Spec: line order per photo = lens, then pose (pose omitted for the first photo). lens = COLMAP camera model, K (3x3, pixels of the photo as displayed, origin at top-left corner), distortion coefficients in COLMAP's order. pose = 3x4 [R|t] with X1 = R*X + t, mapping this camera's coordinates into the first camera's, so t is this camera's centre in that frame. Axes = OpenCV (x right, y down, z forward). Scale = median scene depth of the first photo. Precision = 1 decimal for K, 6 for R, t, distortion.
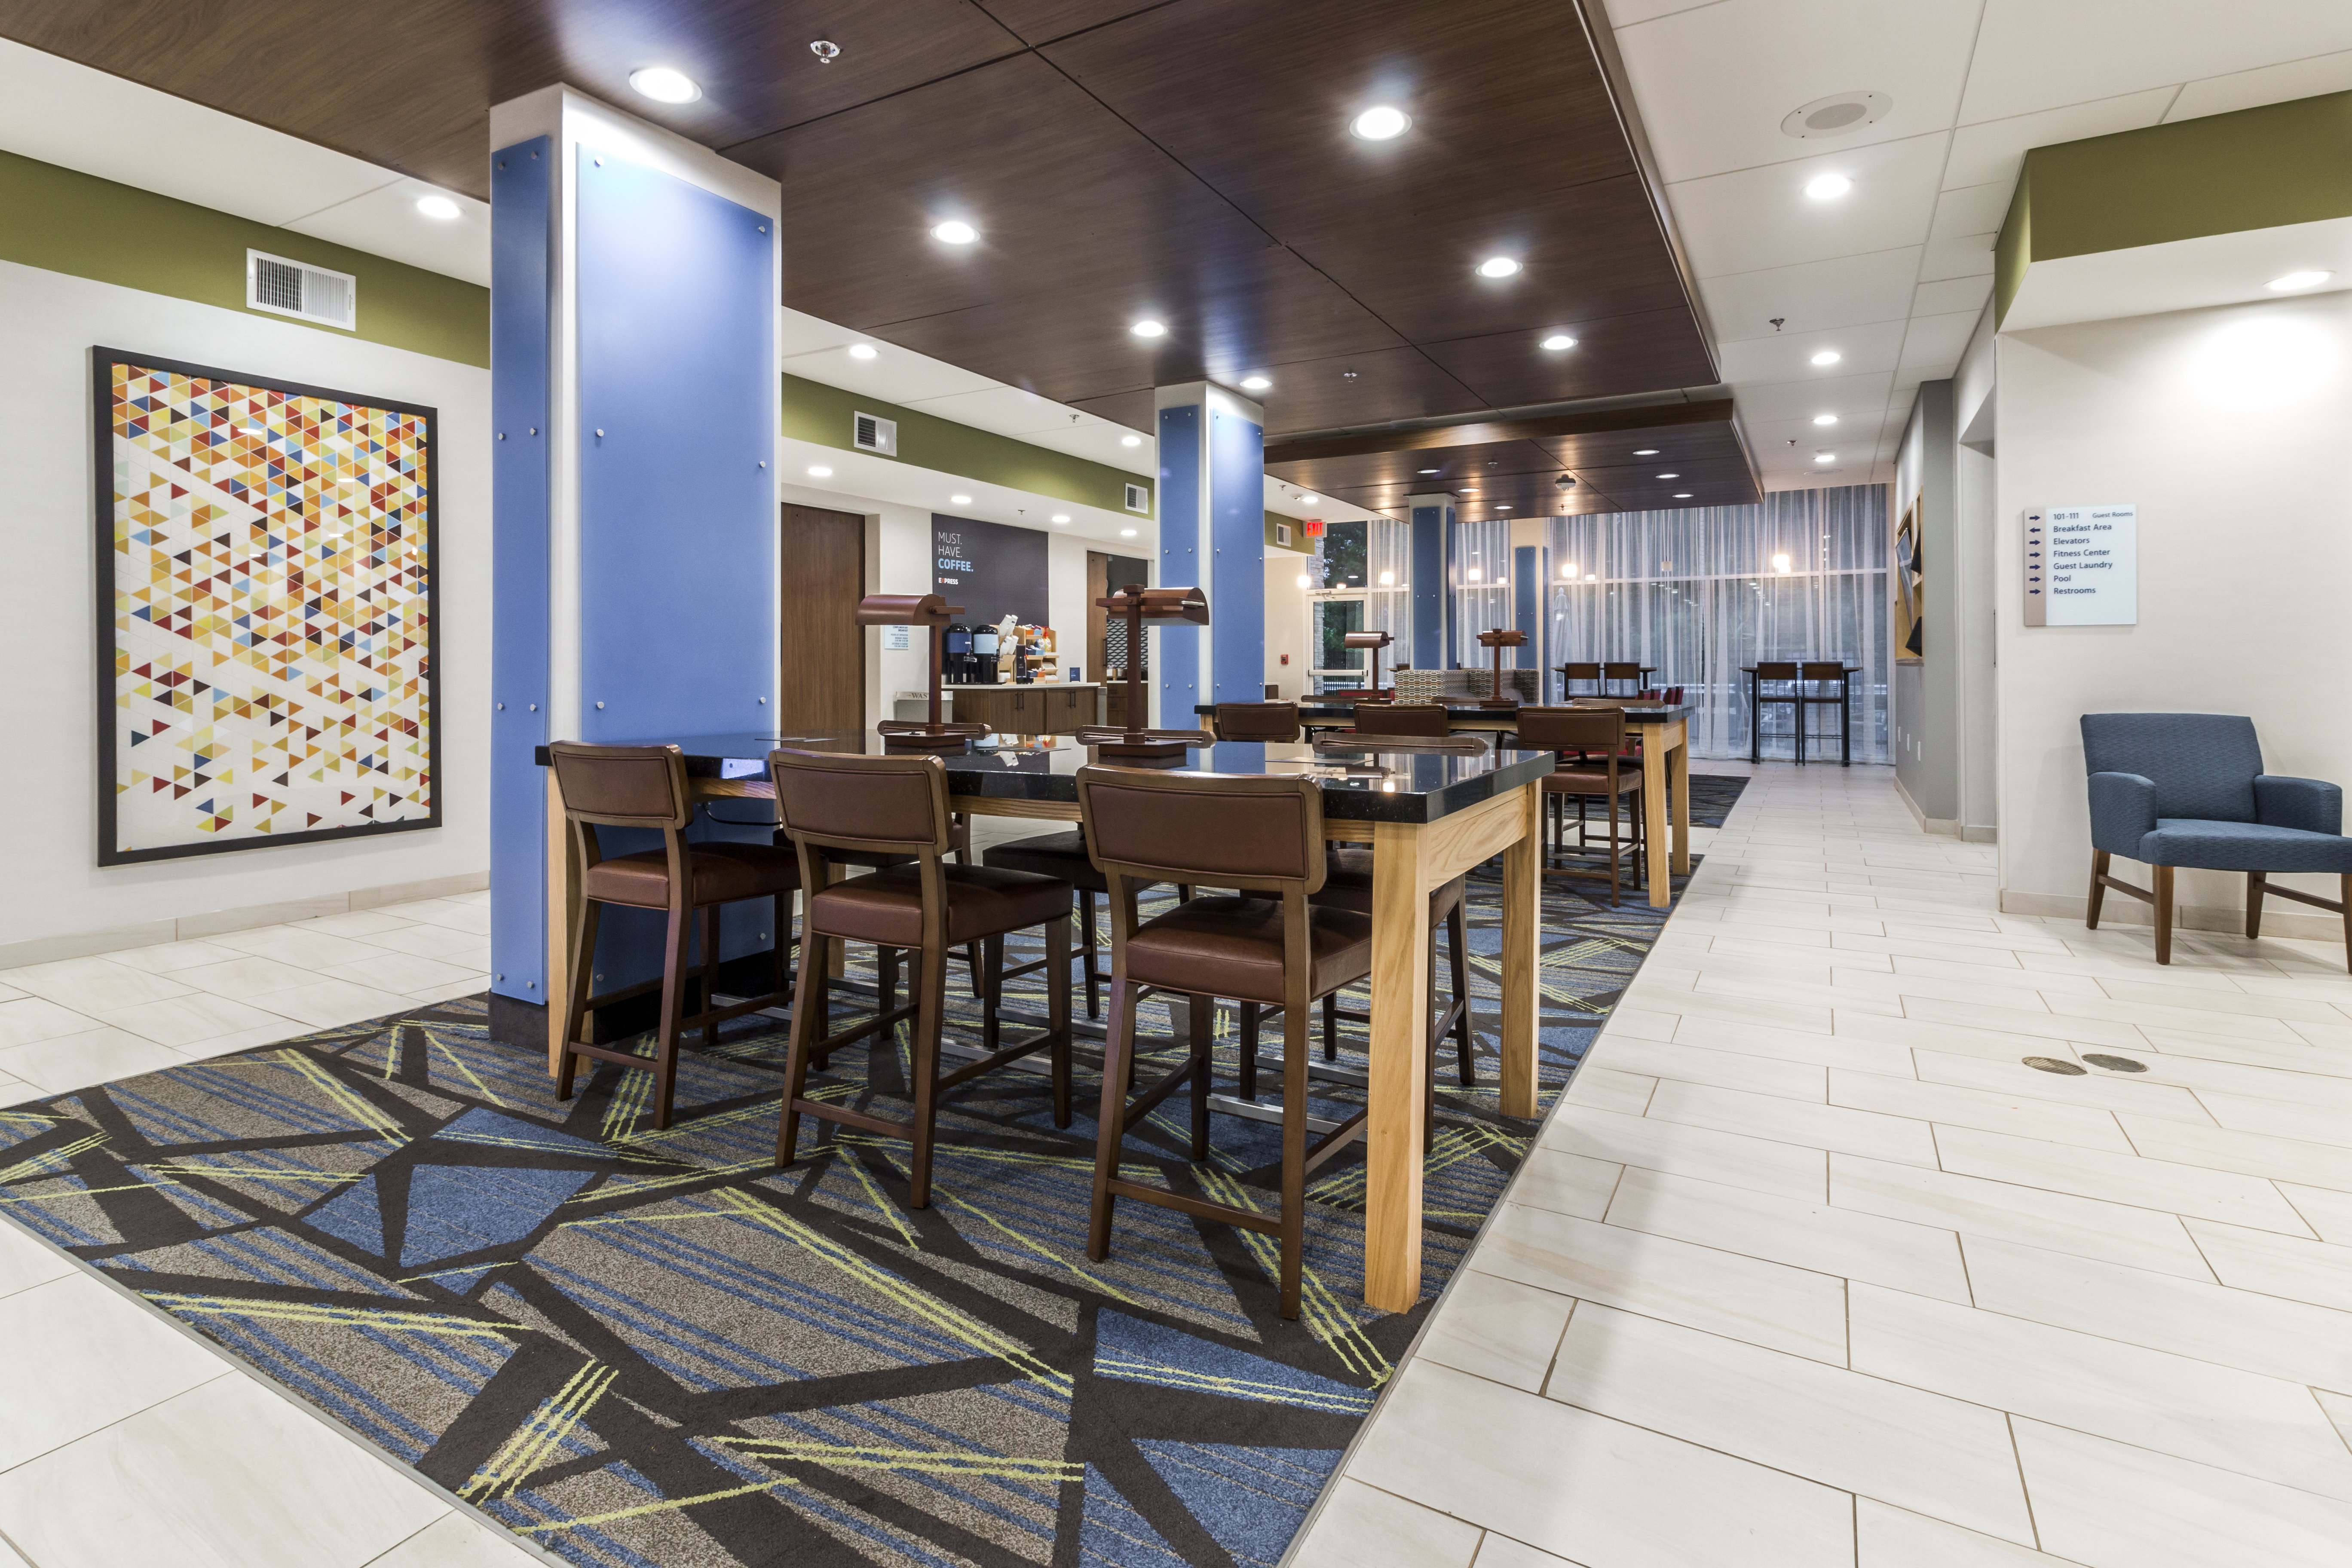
lens RADIAL K [[1131.8, 0, 1188.1], [0, 1131.8, 667.1], [0, 0, 1]] dist [-0.000924, -0.000332]
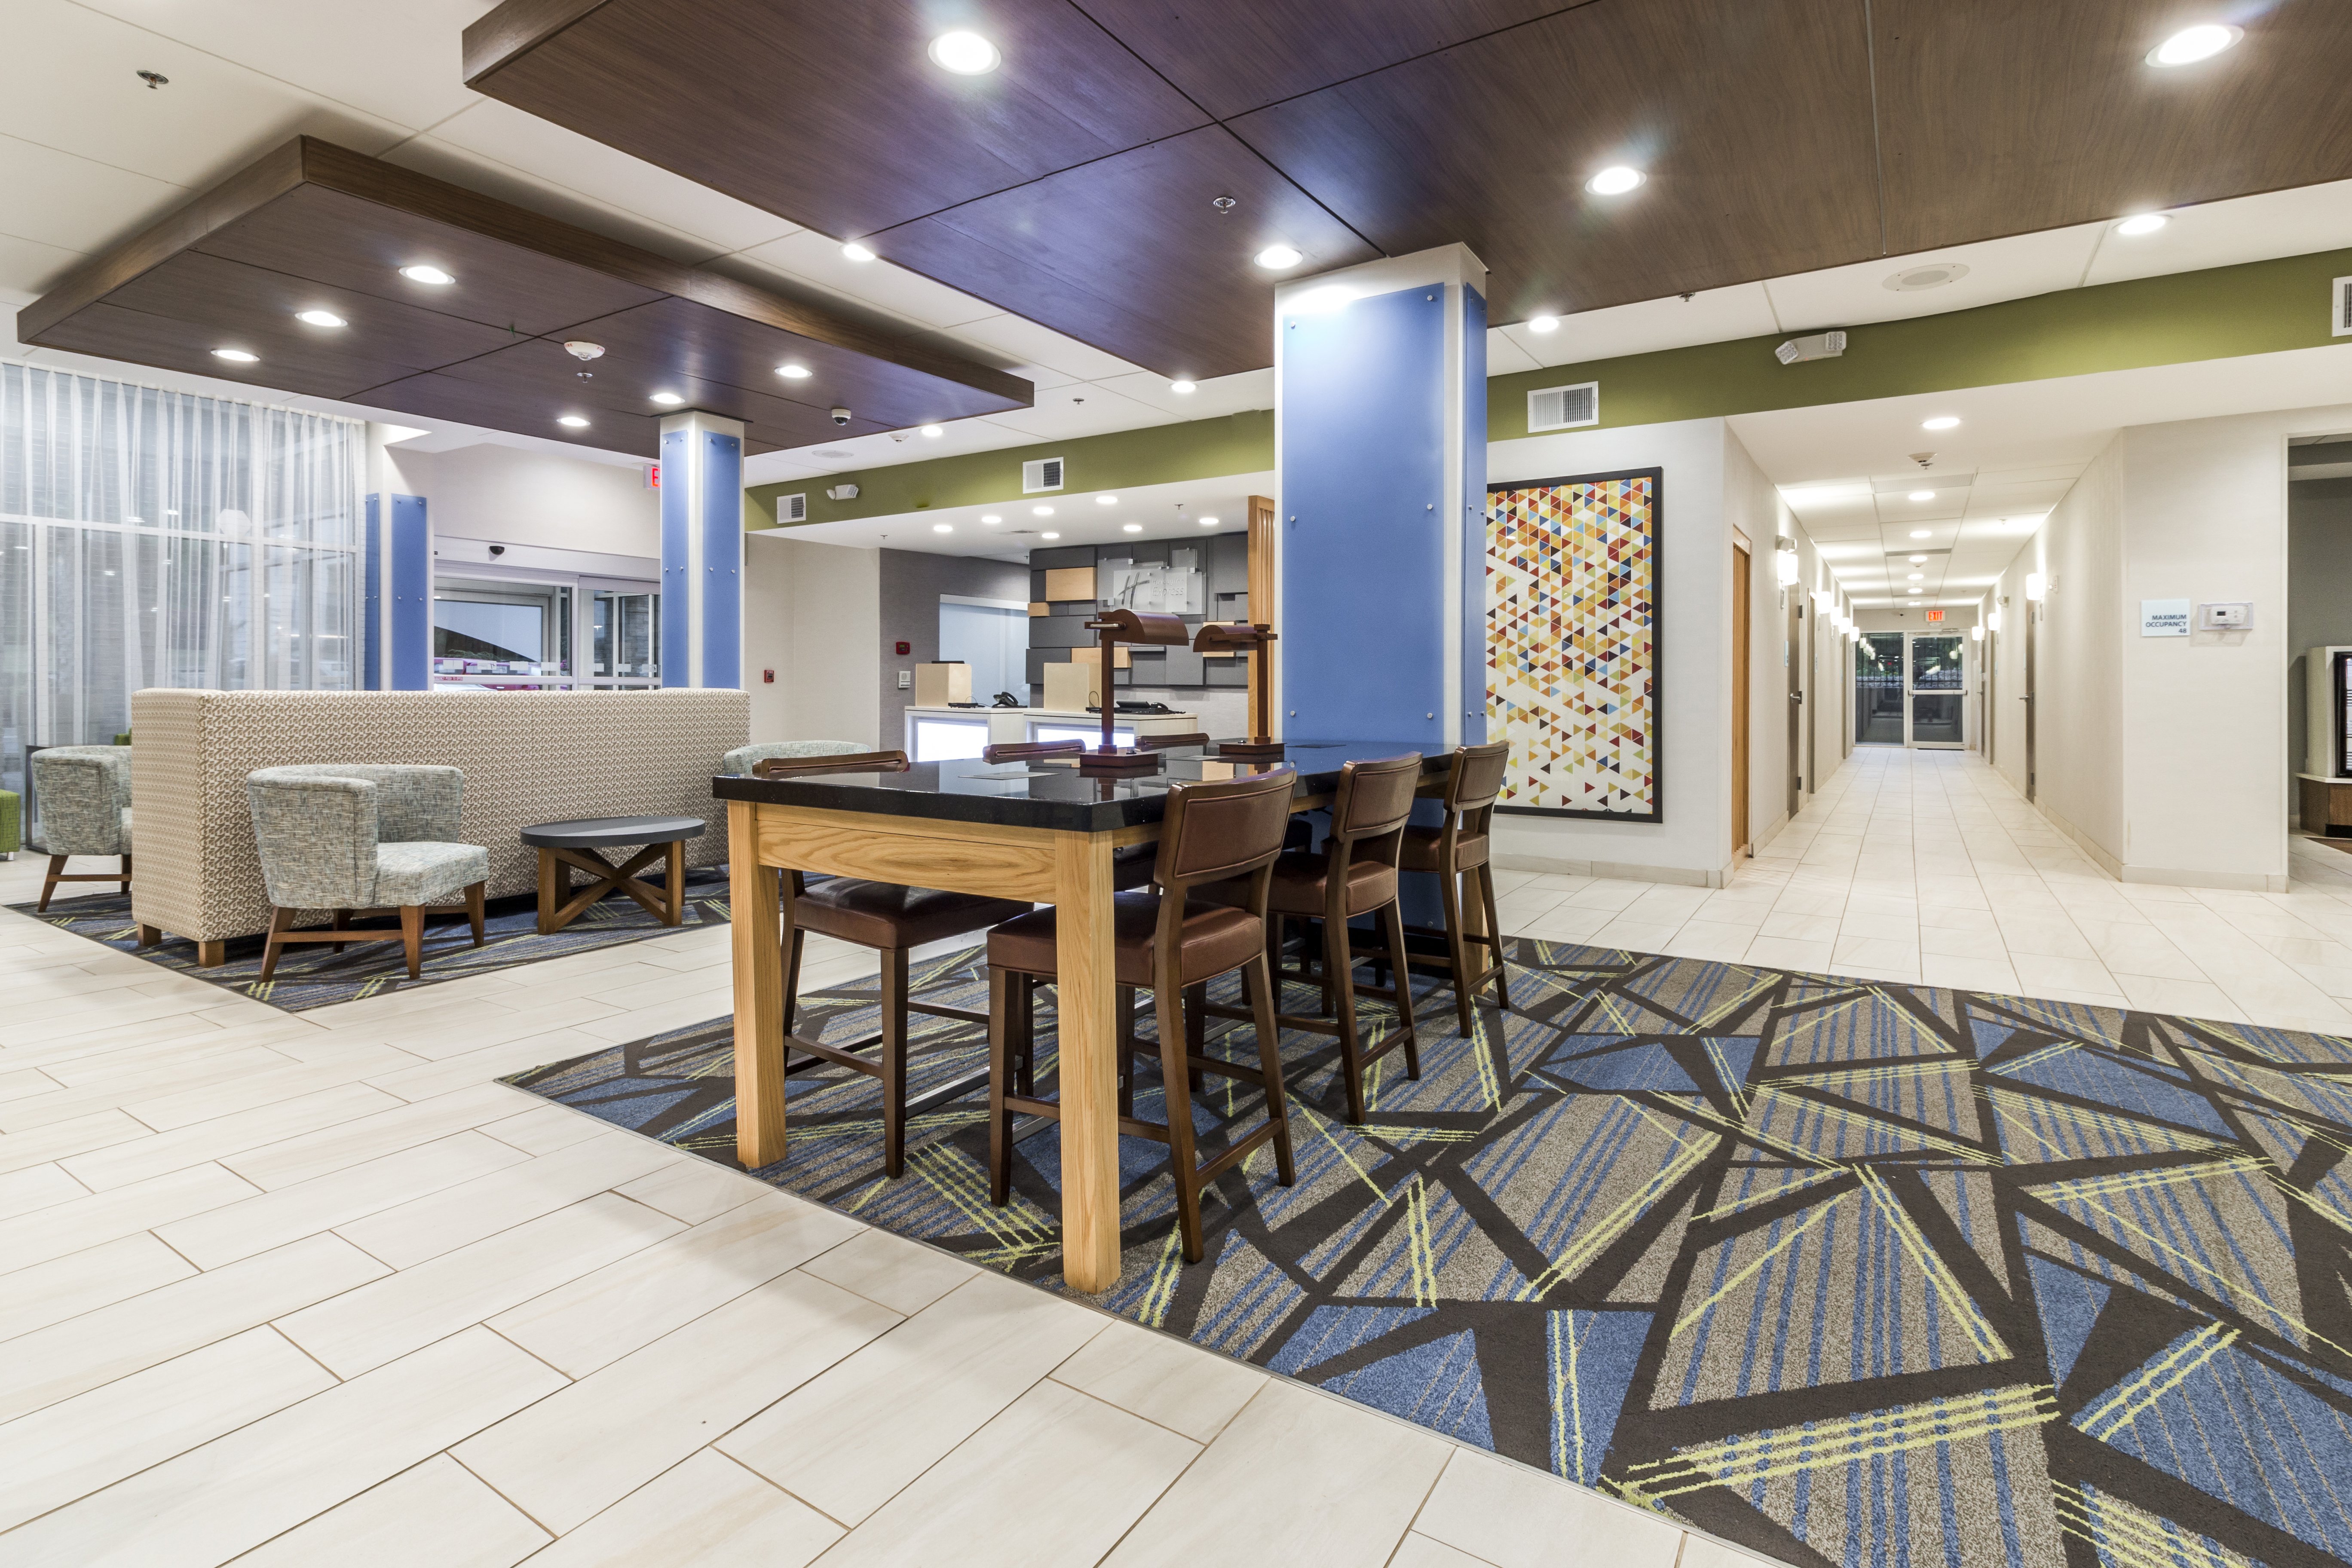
lens RADIAL K [[1124.1, 0, 1174.0], [0, 1124.1, 697.5], [0, 0, 1]] dist [0.000332, 0.000151]
pose [[-0.070065, 0.008595, -0.997505, 0.595641], [-0.002026, 0.999960, 0.008759, 0.001845], [0.997540, 0.002635, -0.070044, 0.643138]]
